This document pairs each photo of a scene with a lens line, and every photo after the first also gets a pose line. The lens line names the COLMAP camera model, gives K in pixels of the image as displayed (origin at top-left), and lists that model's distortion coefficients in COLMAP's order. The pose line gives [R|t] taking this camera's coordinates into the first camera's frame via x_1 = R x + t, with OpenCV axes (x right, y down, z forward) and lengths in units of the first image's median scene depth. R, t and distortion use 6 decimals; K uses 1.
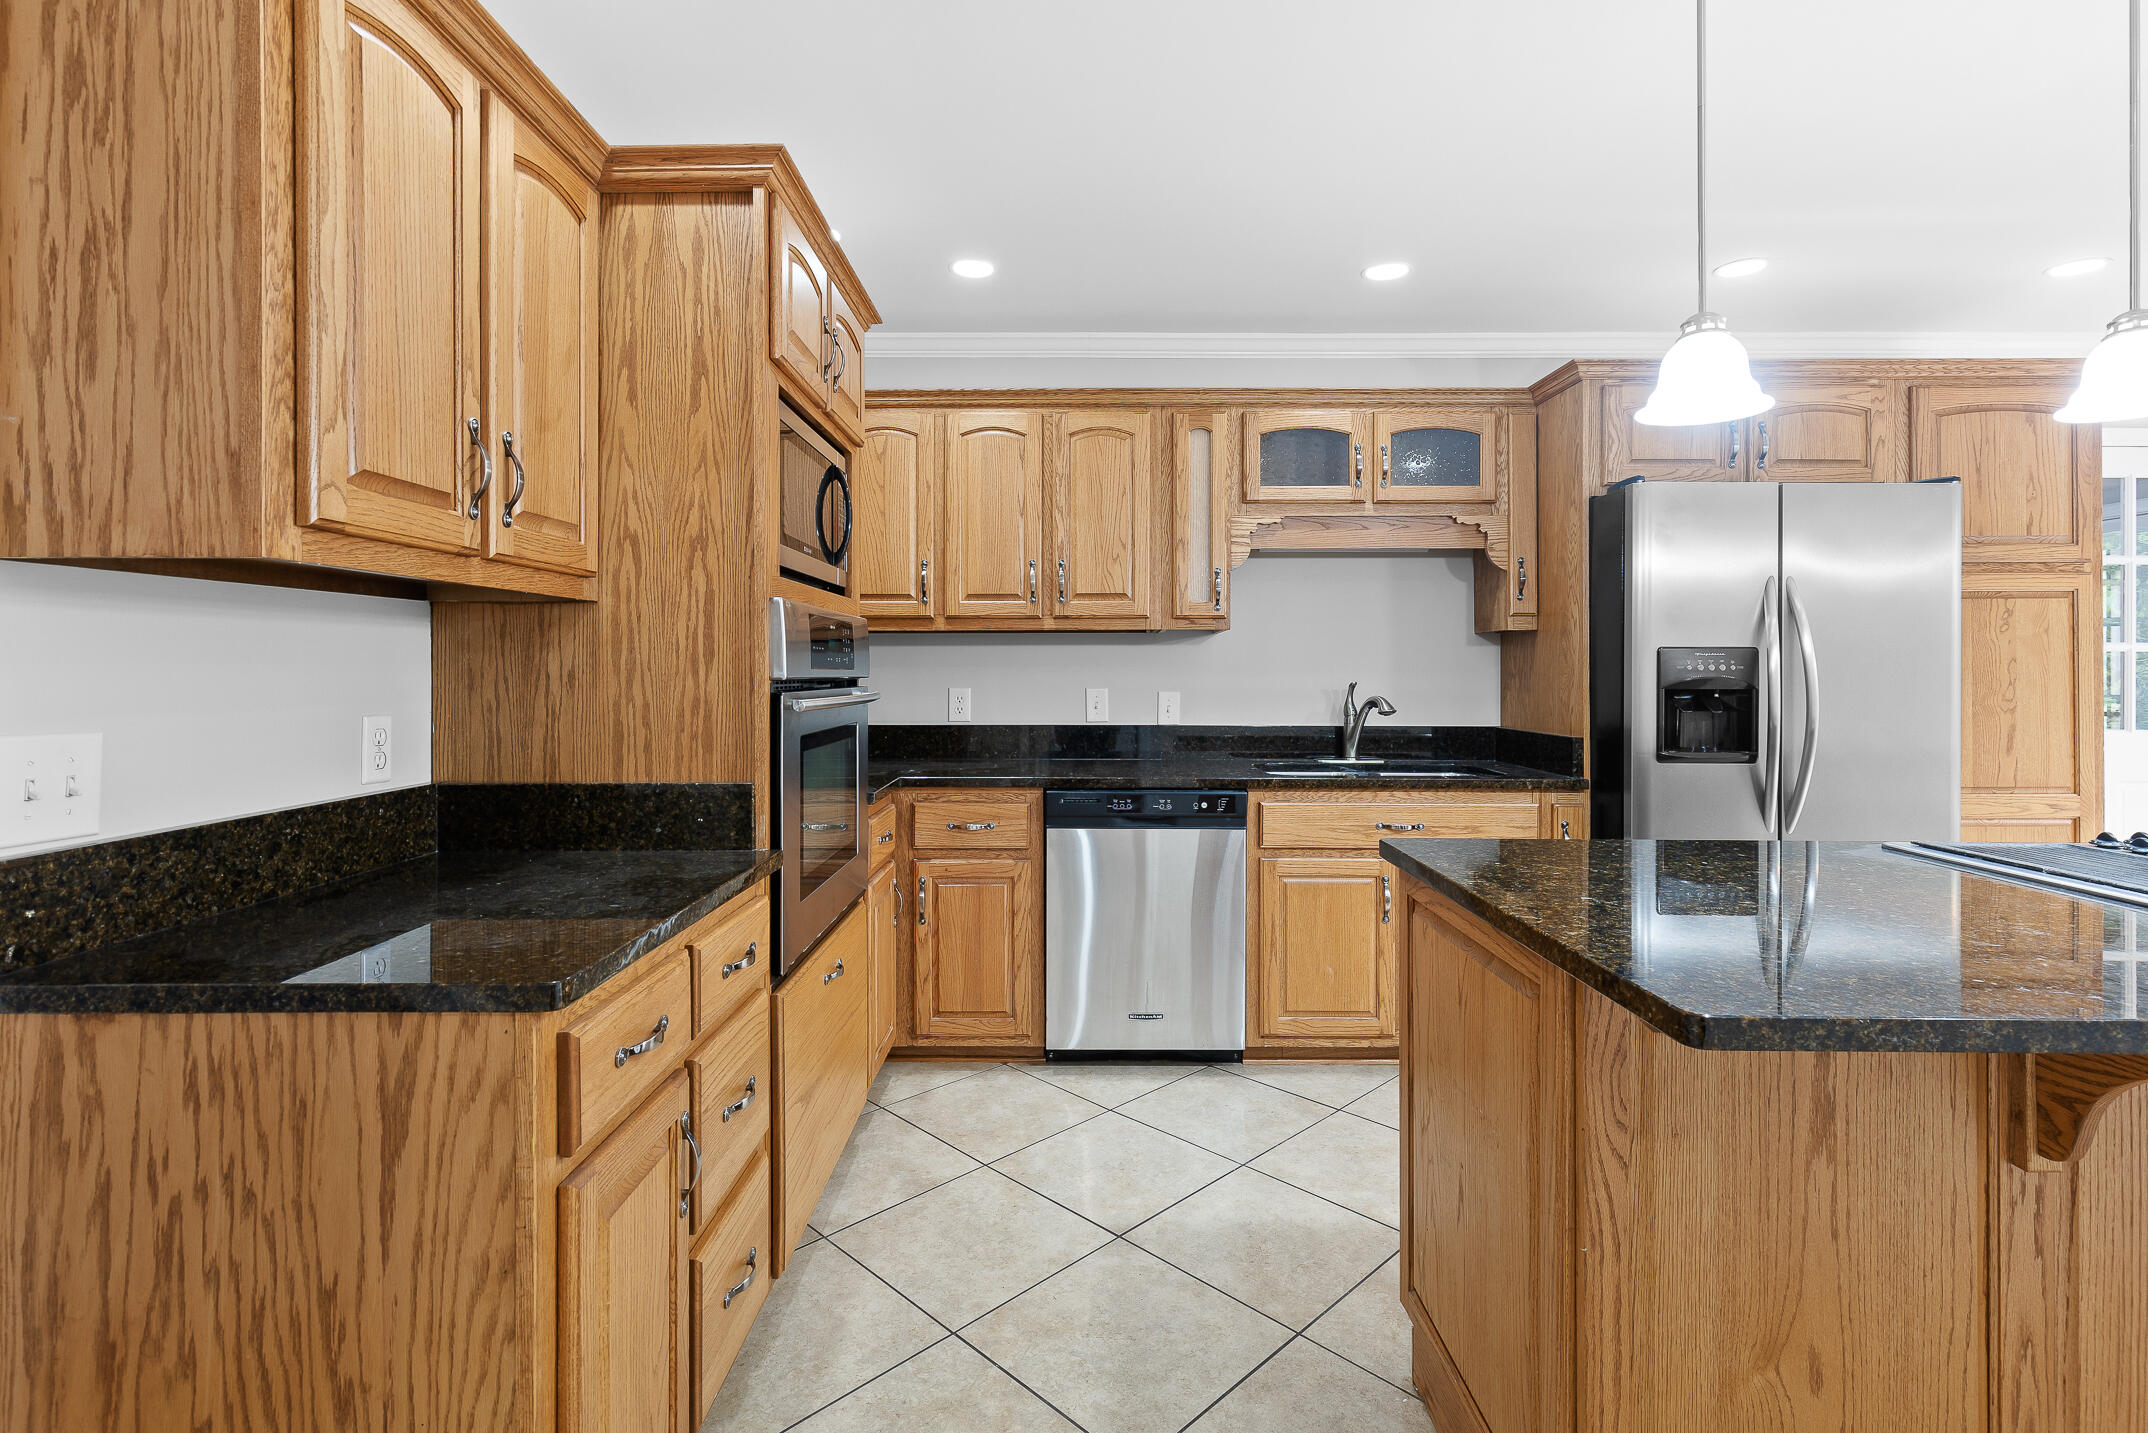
lens RADIAL K [[983.7, 0, 1046.9], [0, 983.7, 671.5], [0, 0, 1]] dist [0.002720, -0.000867]
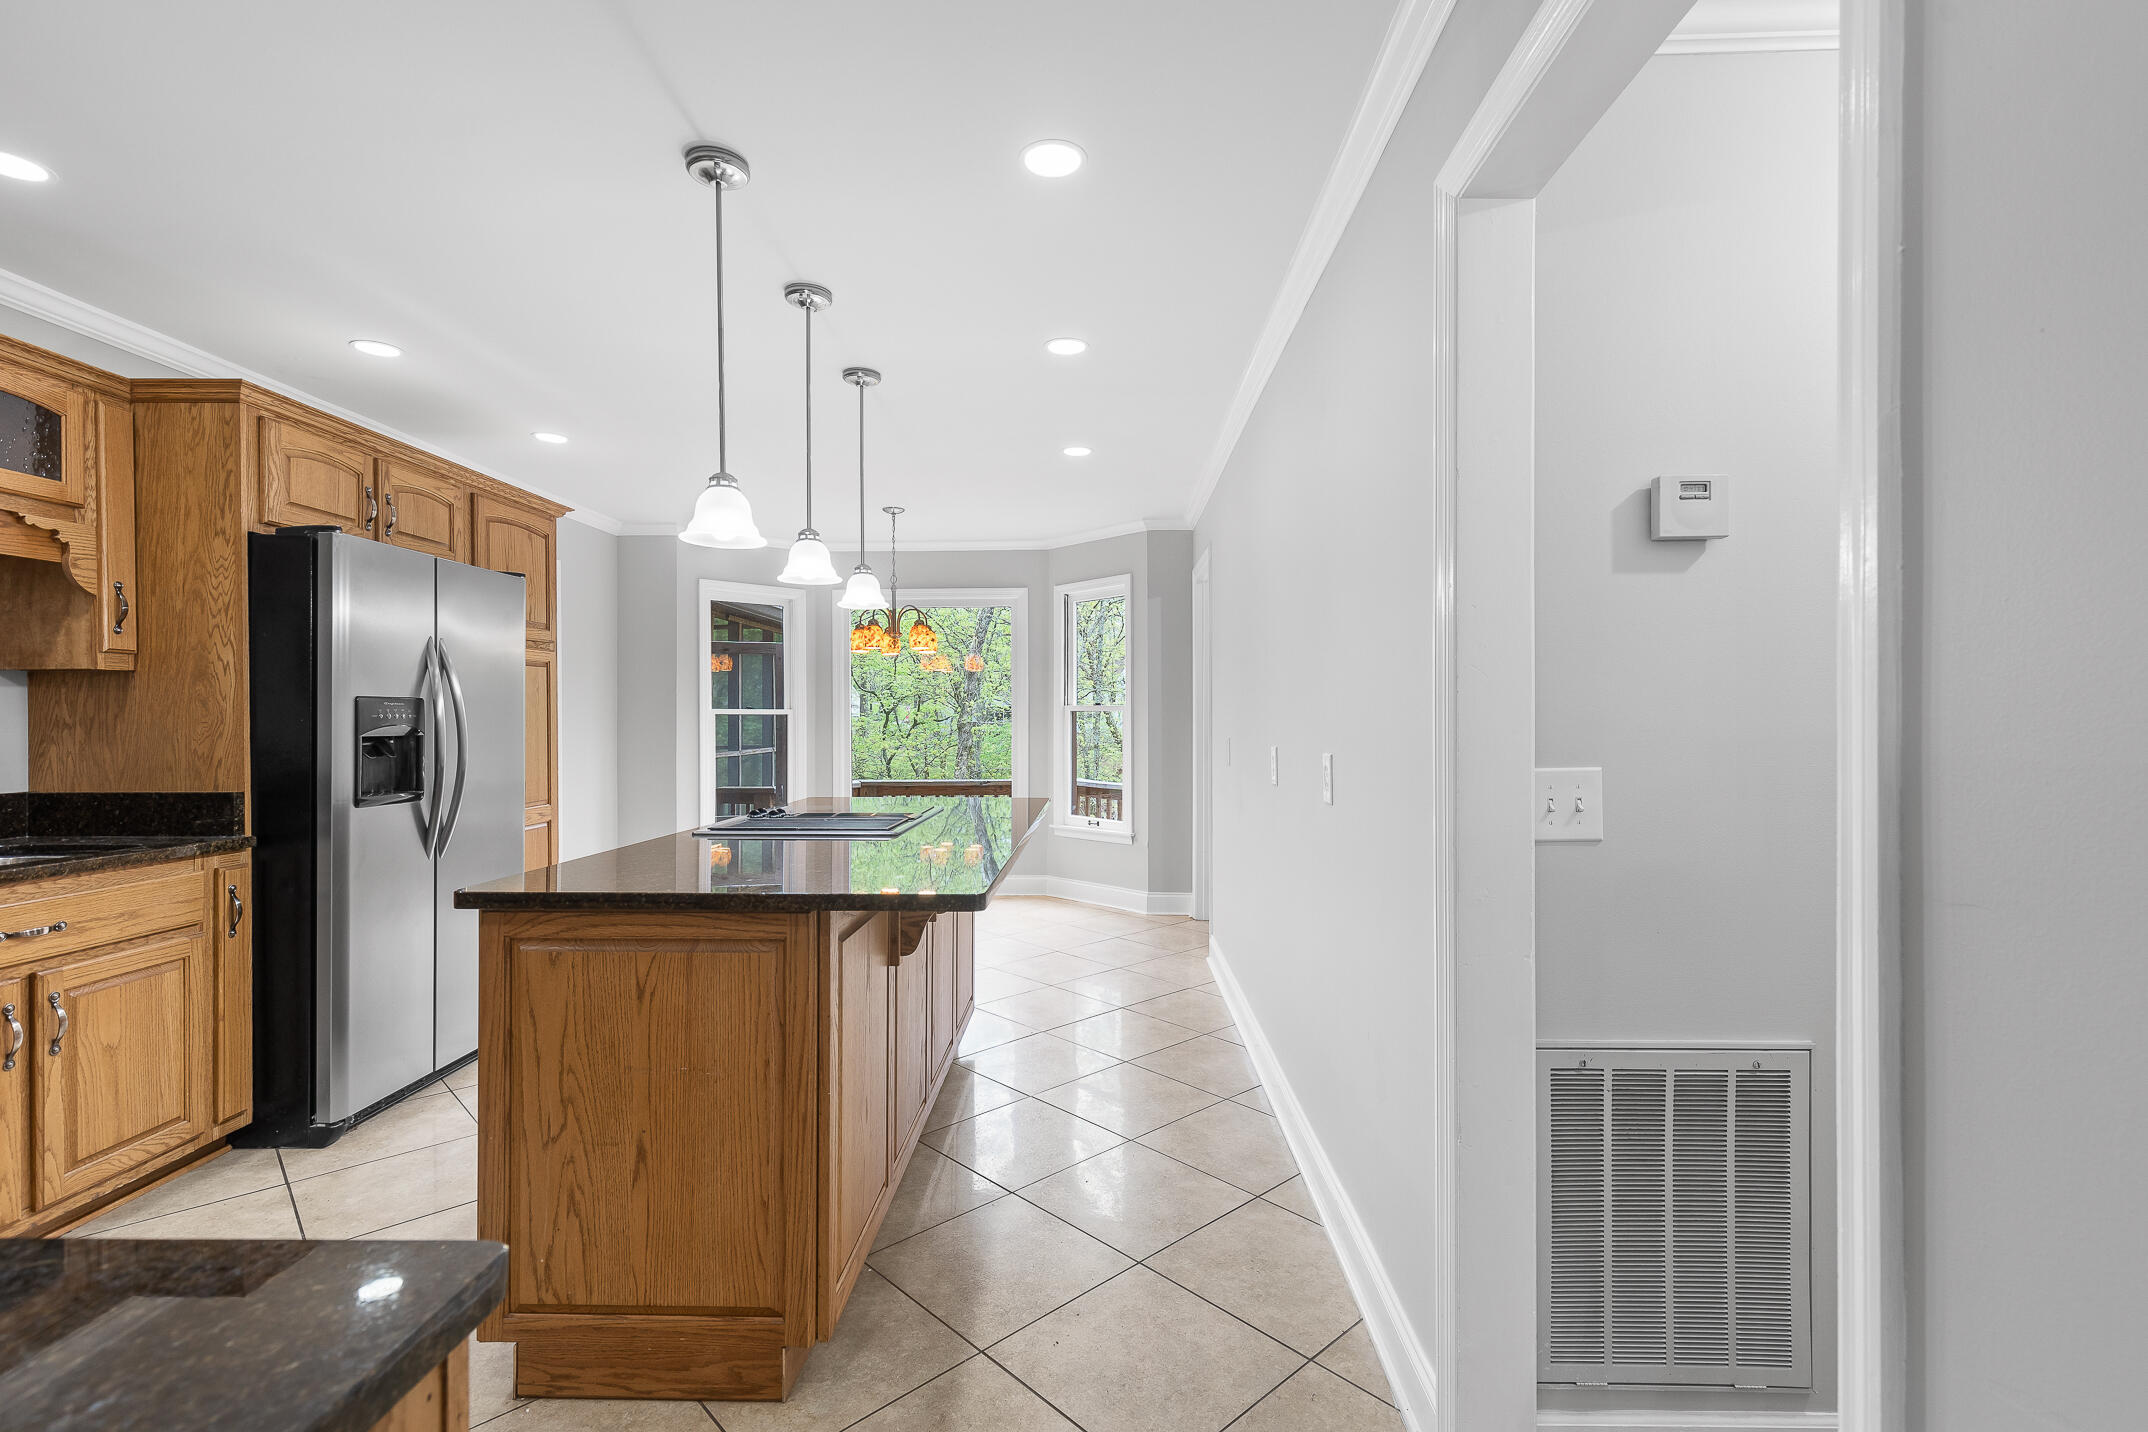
lens RADIAL K [[983.7, 0, 1062.7], [0, 983.7, 716.5], [0, 0, 1]] dist [0.002720, -0.000867]
pose [[0.027630, -0.000428, 0.999618, -0.359898], [0.001101, 0.999999, 0.000398, -0.002589], [-0.999618, 0.001089, 0.027630, 0.210837]]
